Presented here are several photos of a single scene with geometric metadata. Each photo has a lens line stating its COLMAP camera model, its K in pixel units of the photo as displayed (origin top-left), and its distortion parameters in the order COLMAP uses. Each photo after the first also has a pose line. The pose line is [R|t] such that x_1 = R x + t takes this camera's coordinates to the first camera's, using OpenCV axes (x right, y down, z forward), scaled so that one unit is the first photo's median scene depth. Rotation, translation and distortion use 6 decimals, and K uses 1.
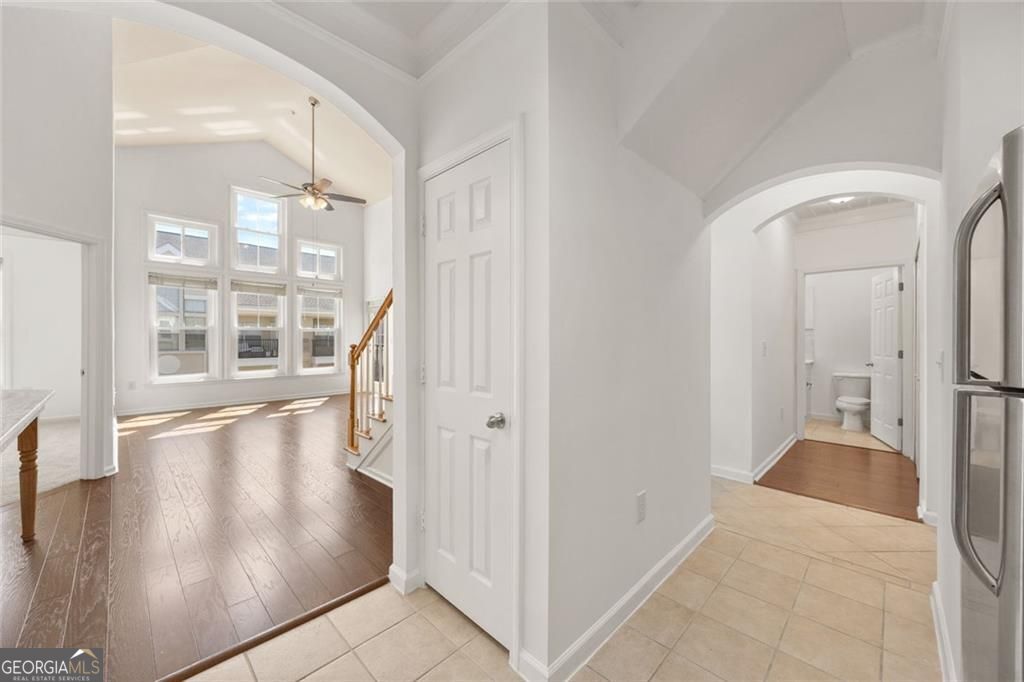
lens RADIAL K [[395.0, 0, 513.1], [0, 395.0, 338.7], [0, 0, 1]] dist [0.006641, 0.000186]
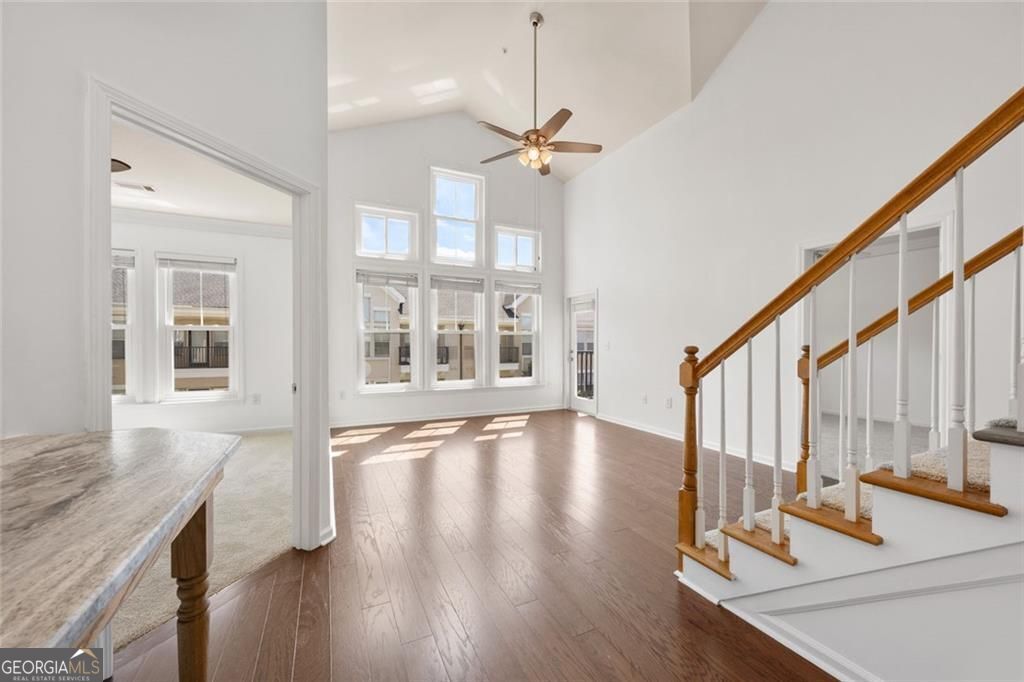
lens RADIAL K [[395.0, 0, 509.9], [0, 395.0, 347.8], [0, 0, 1]] dist [0.006641, 0.000186]
pose [[0.939656, -0.002768, -0.342110, -0.262490], [0.003628, 0.999992, 0.001874, 0.008483], [0.342101, -0.003002, 0.939658, 0.255320]]
